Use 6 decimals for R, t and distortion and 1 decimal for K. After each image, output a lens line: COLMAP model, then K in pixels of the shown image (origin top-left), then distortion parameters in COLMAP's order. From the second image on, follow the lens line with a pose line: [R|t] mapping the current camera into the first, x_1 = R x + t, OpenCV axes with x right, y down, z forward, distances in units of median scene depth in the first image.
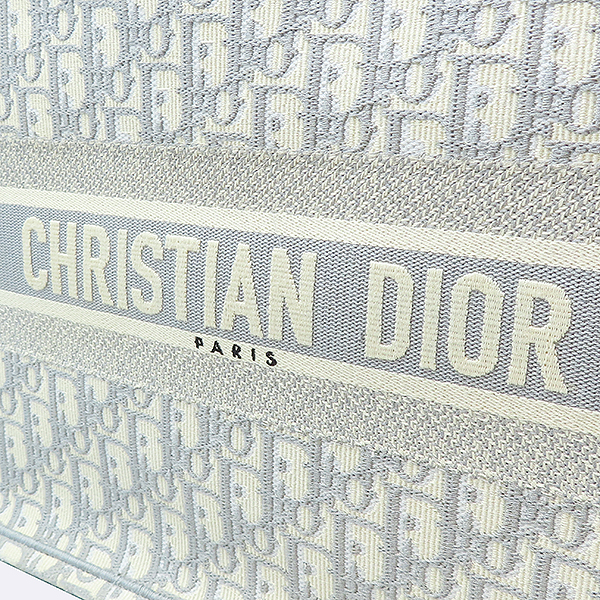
lens RADIAL K [[776.3, 0, 300.0], [0, 776.3, 300.0], [0, 0, 1]] dist [-0.004558, 0.000948]
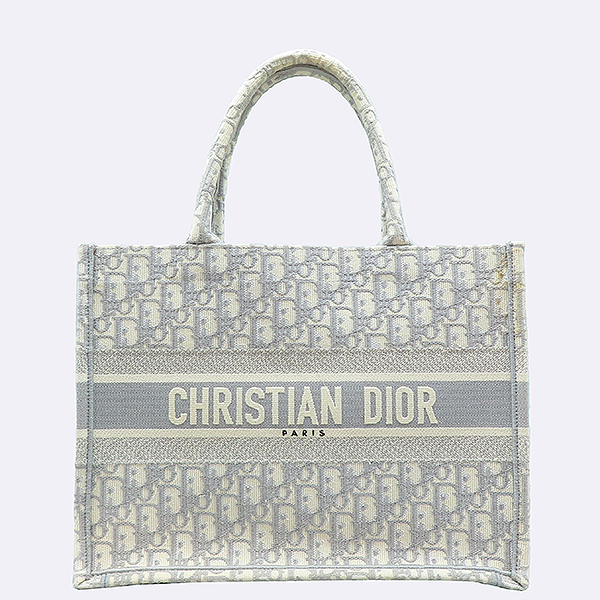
lens RADIAL K [[776.3, 0, 300.0], [0, 776.3, 300.0], [0, 0, 1]] dist [-0.004558, 0.000948]
pose [[0.831722, 0.018077, 0.554897, -1.412292], [0.149610, 0.955199, -0.255364, 0.280263], [-0.534654, 0.295410, 0.791756, -0.983329]]
